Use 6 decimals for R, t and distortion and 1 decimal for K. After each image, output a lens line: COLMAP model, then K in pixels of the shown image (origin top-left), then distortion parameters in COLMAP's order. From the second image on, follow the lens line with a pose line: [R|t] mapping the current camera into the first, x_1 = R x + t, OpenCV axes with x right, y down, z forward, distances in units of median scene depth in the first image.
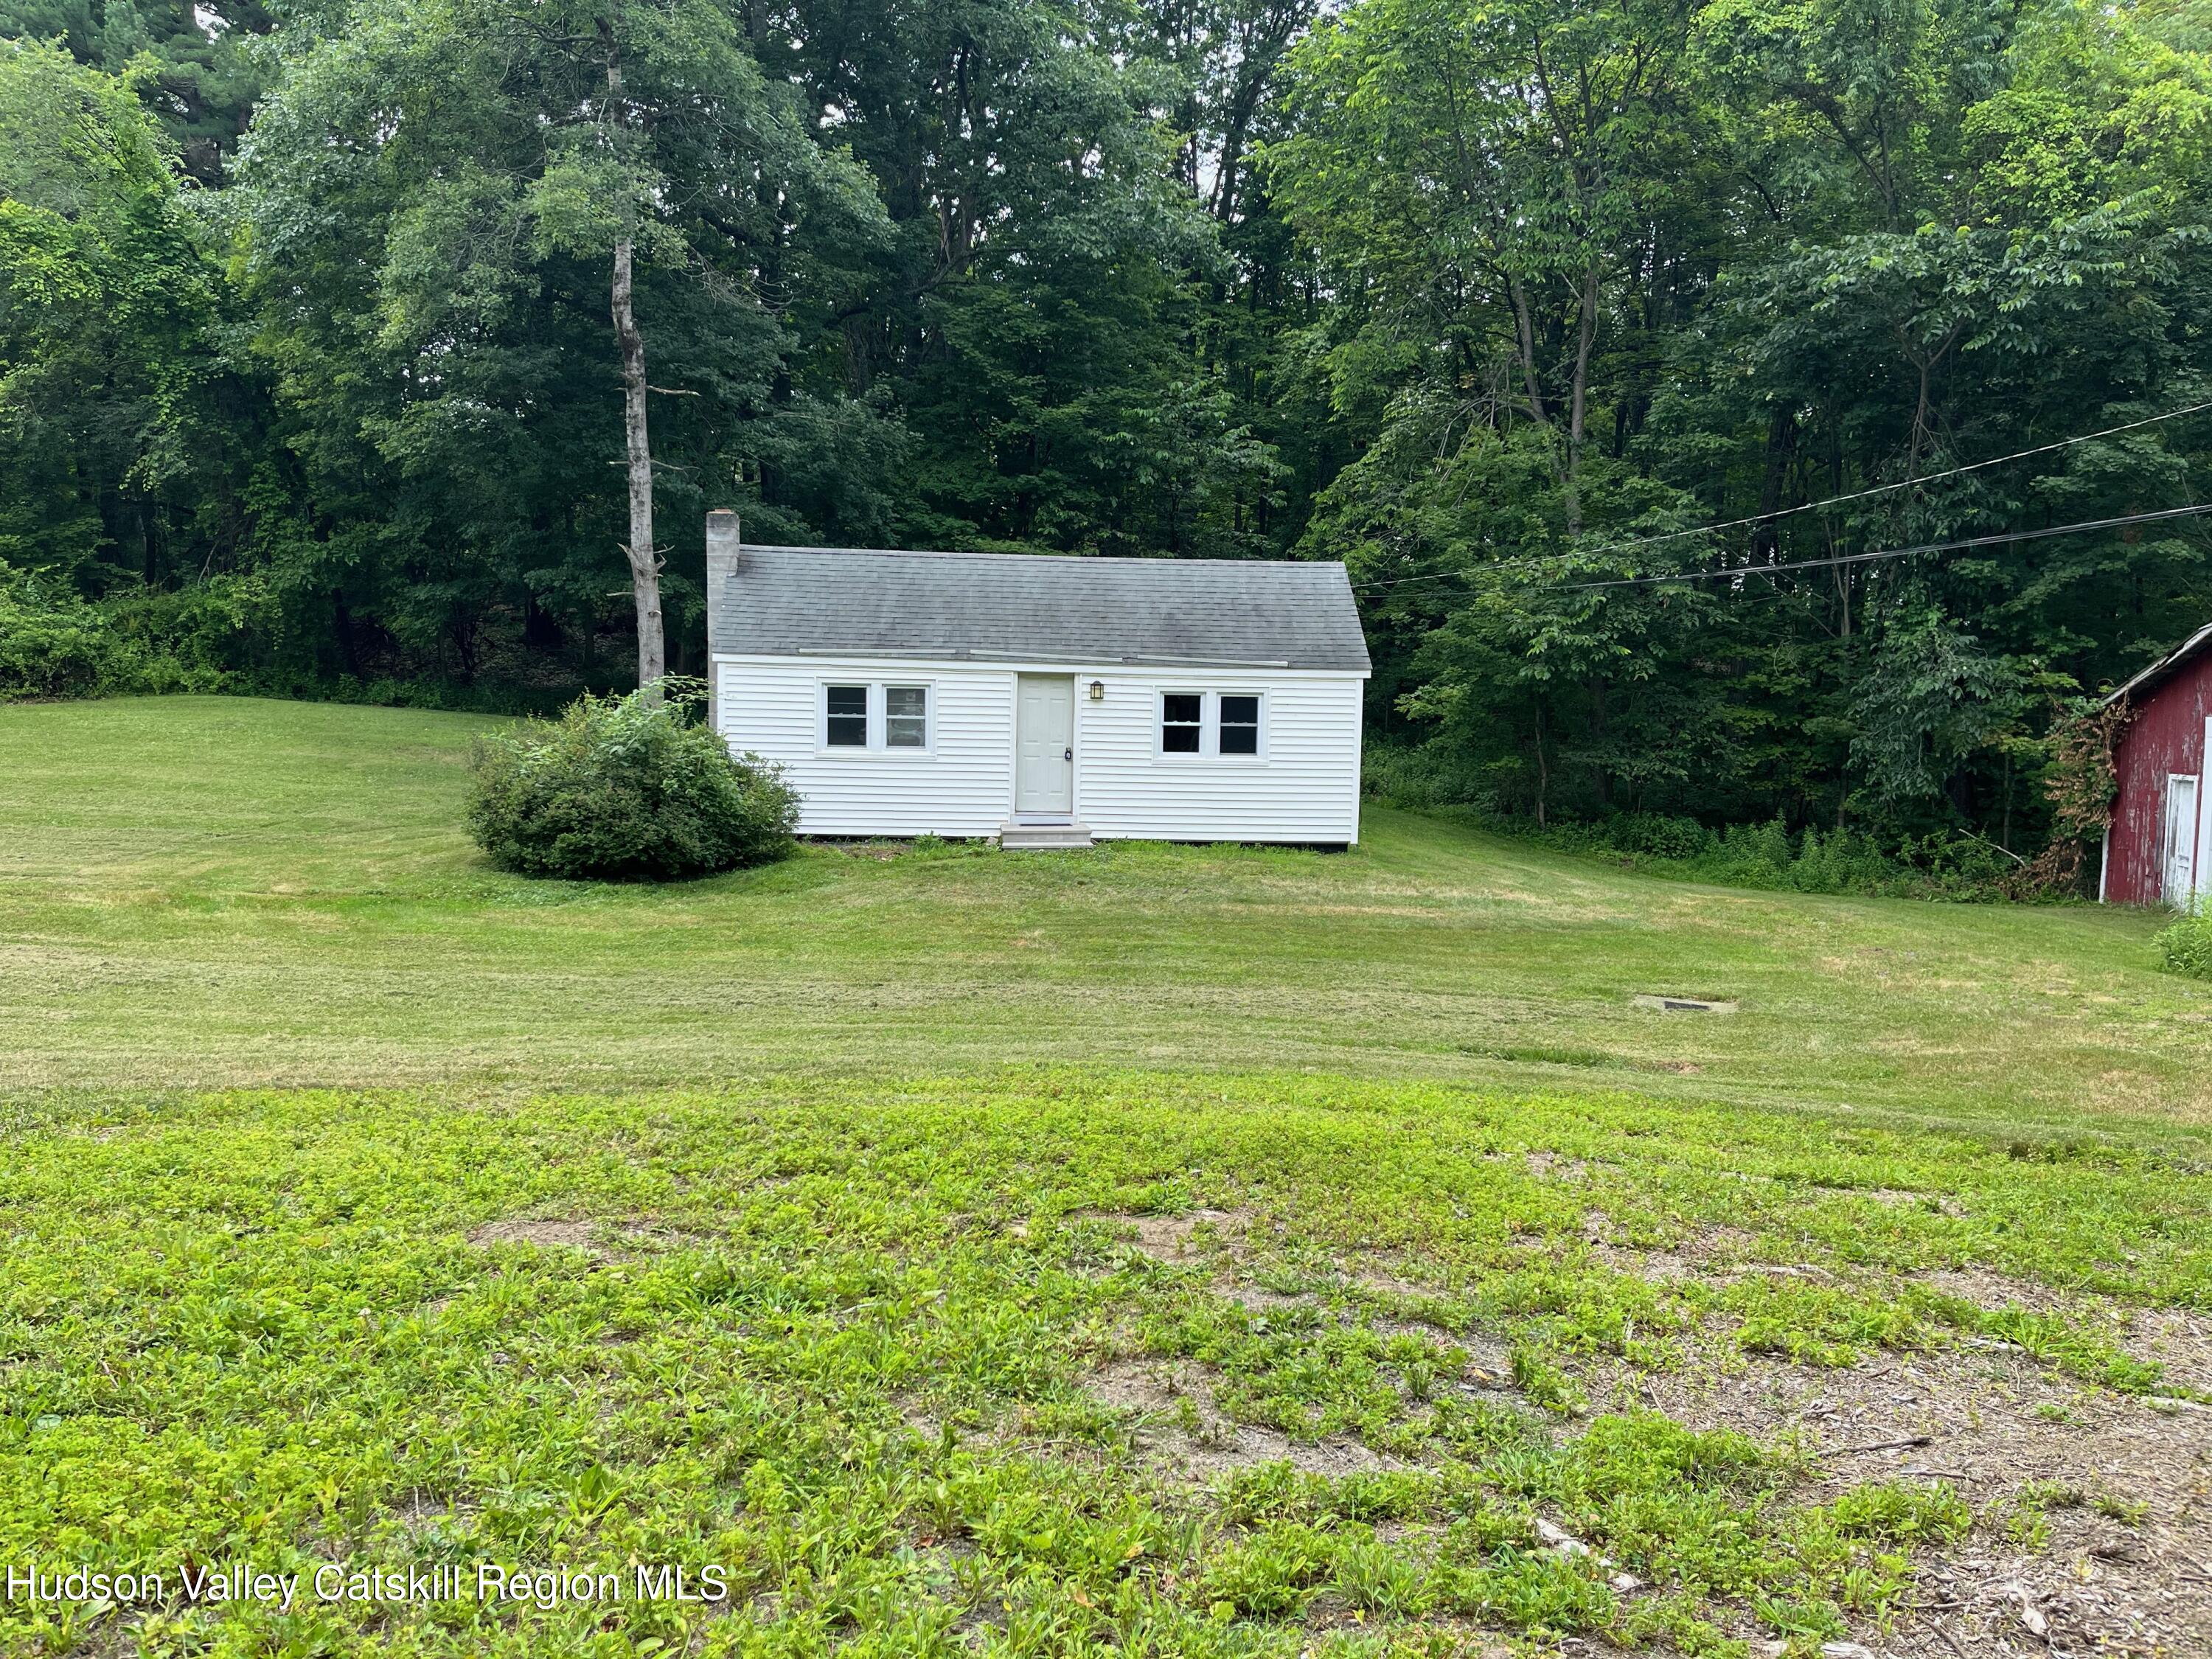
lens RADIAL K [[1667.7, 0, 1102.9], [0, 1667.7, 839.6], [0, 0, 1]] dist [0.052497, -0.070107]
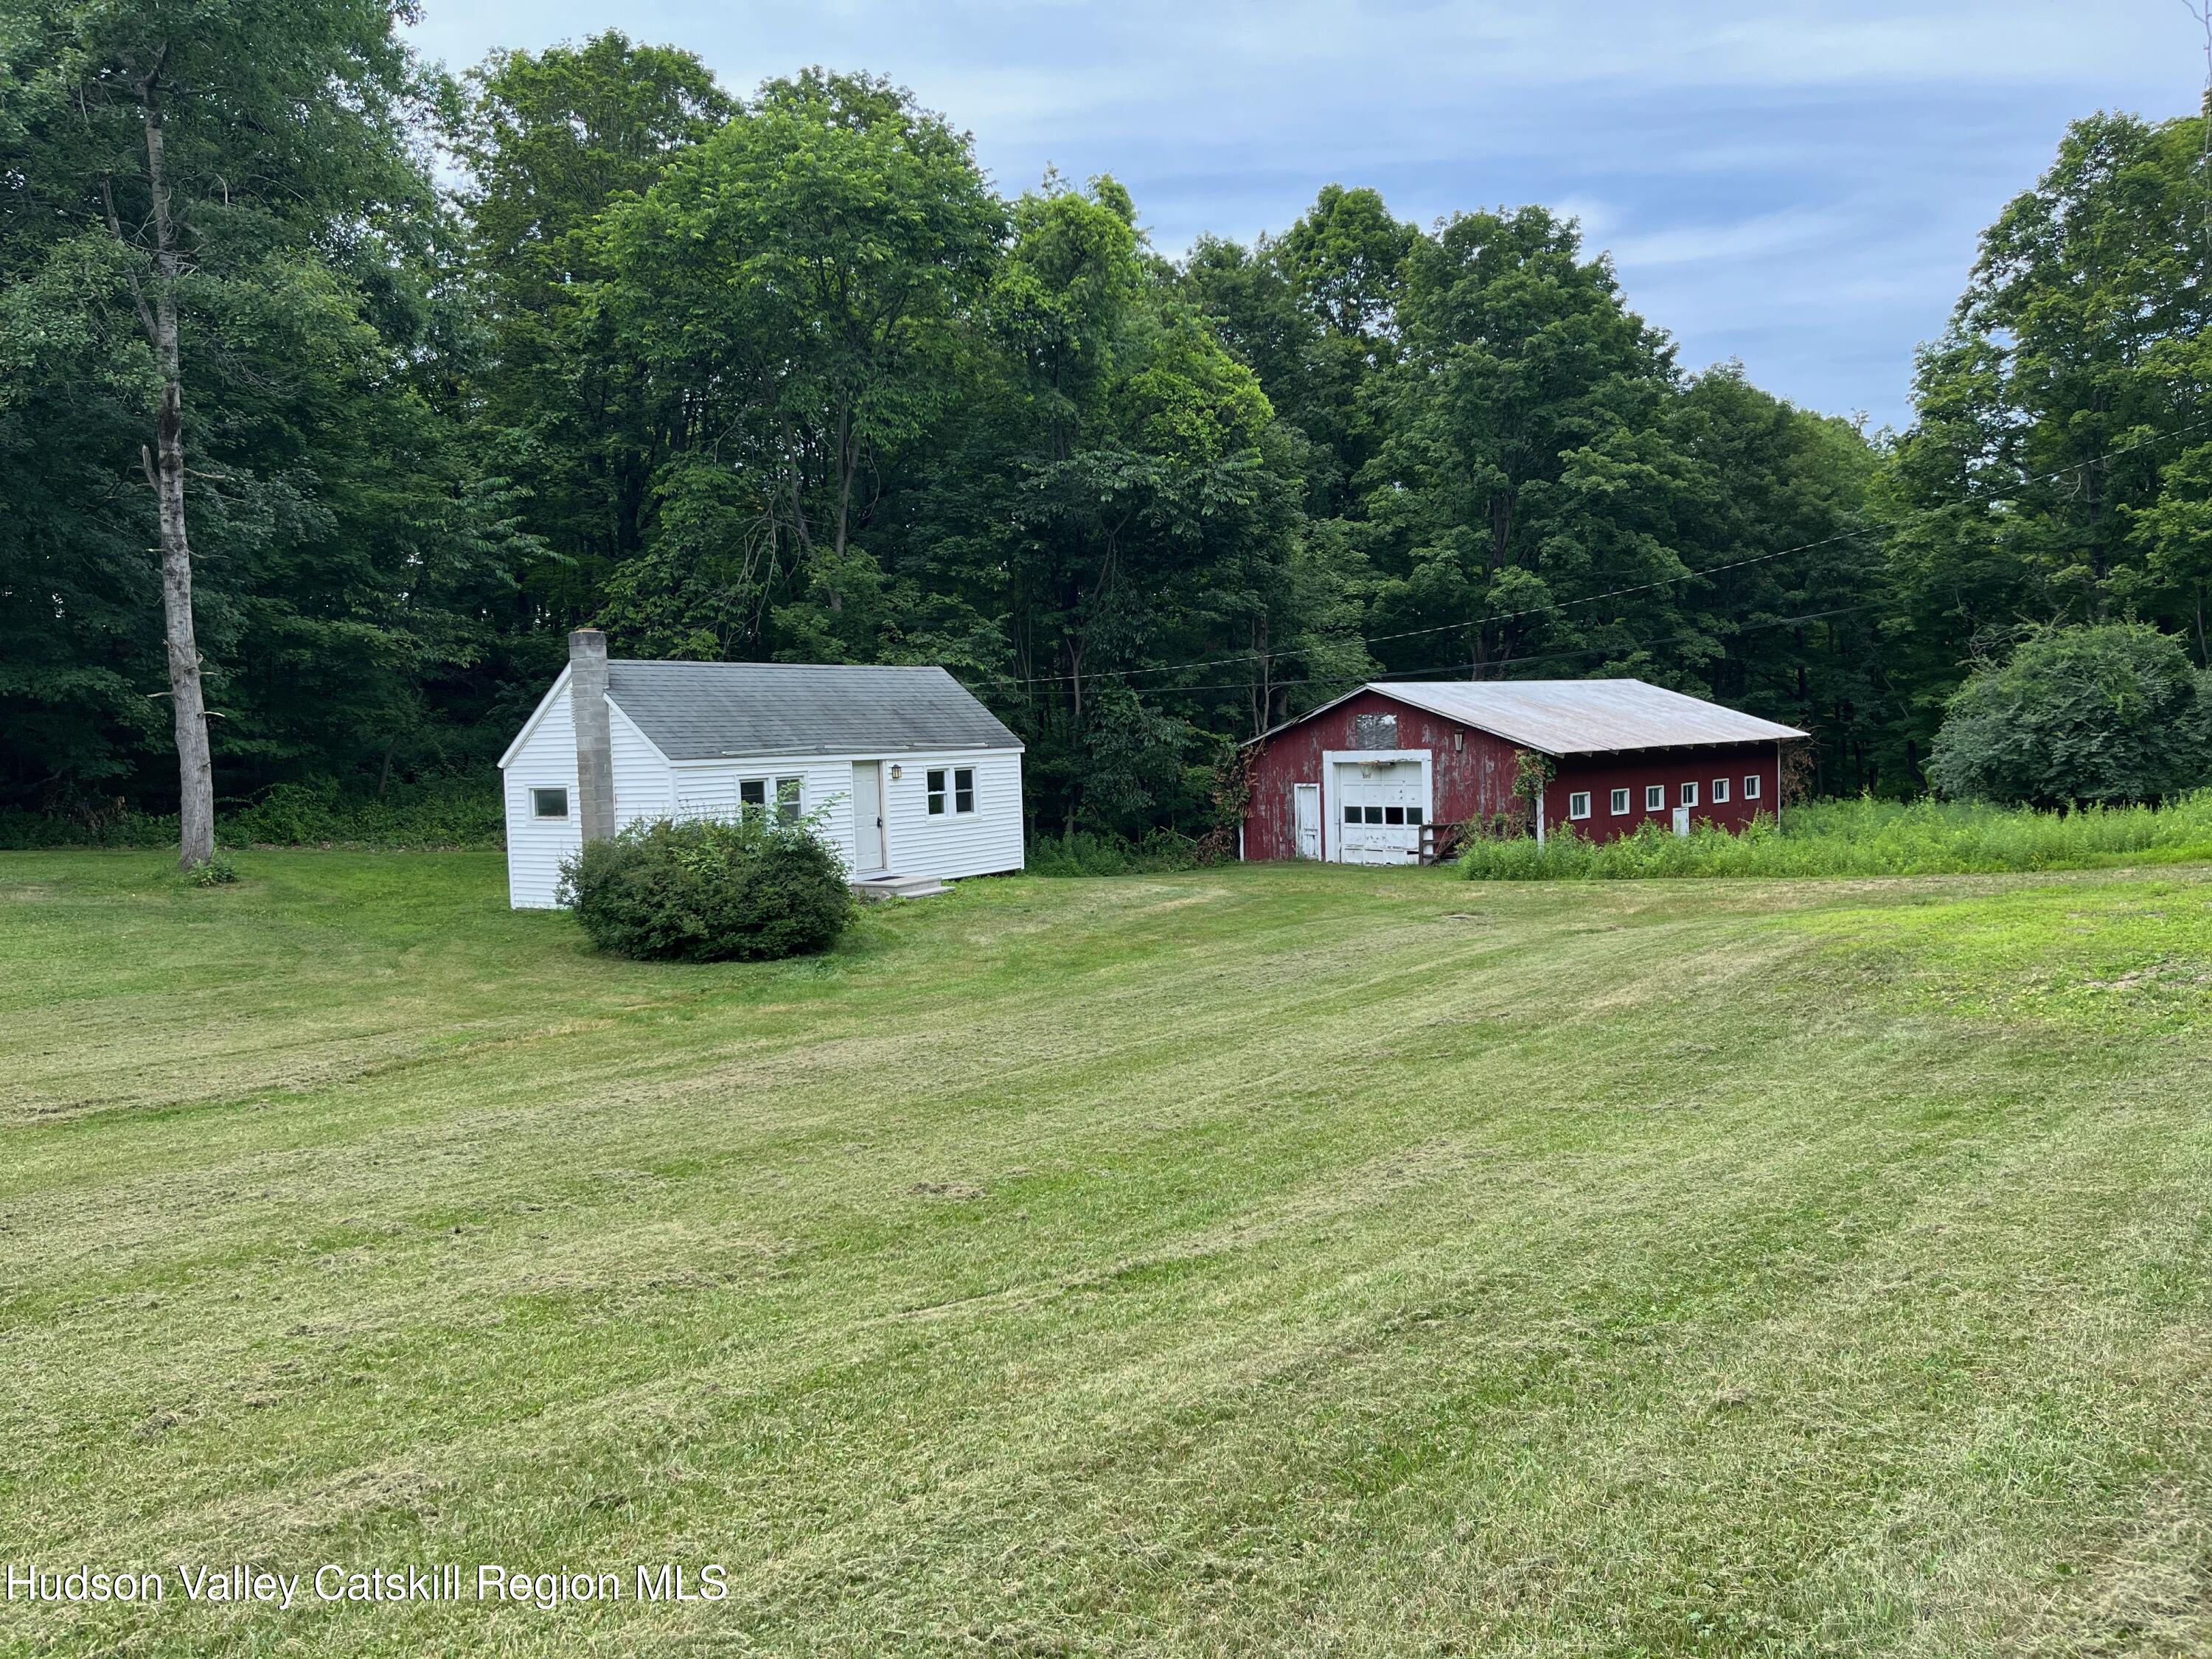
lens RADIAL K [[1667.7, 0, 1112.8], [0, 1667.7, 842.1], [0, 0, 1]] dist [0.052497, -0.070107]
pose [[0.620340, -0.092366, 0.778875, -0.835943], [0.102866, 0.994045, 0.035955, -0.058725], [-0.777558, 0.057816, 0.626147, 0.051690]]
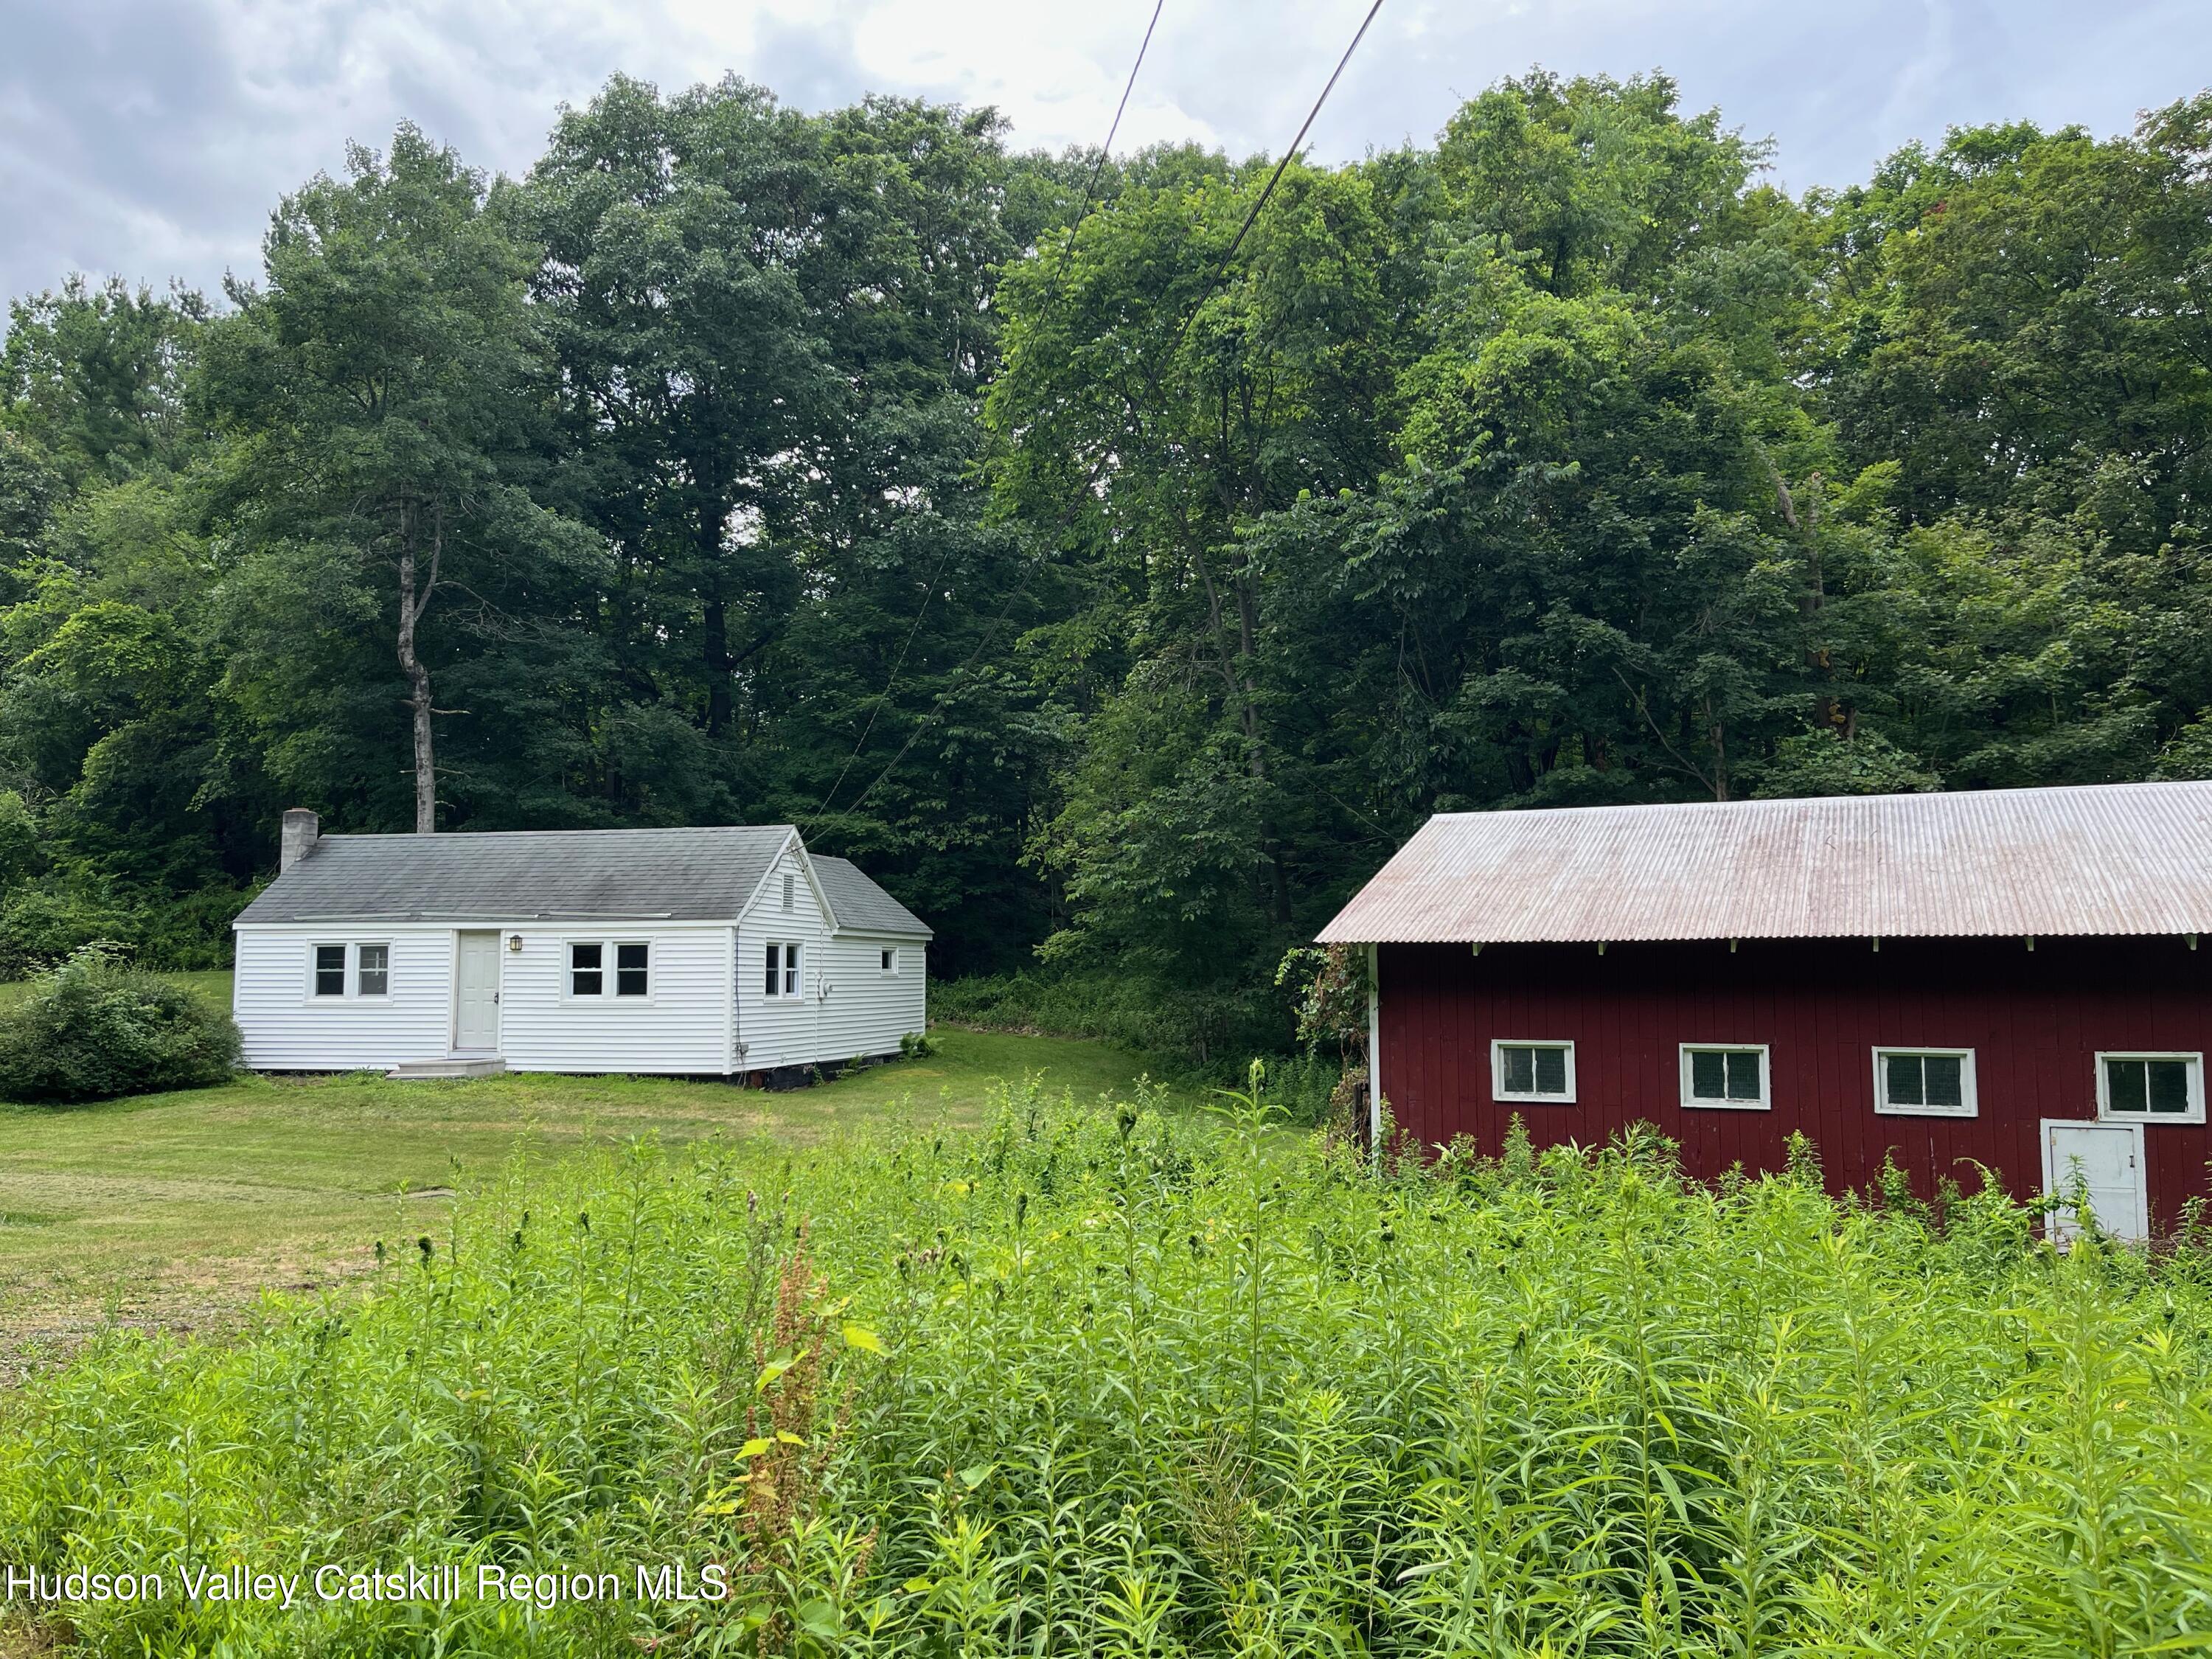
lens RADIAL K [[1667.7, 0, 1126.2], [0, 1667.7, 822.5], [0, 0, 1]] dist [0.052497, -0.070107]
pose [[0.957458, -0.047441, -0.284648, 0.679908], [-0.000984, 0.985851, -0.167620, 0.021932], [0.288572, 0.160770, 0.943864, -0.002553]]
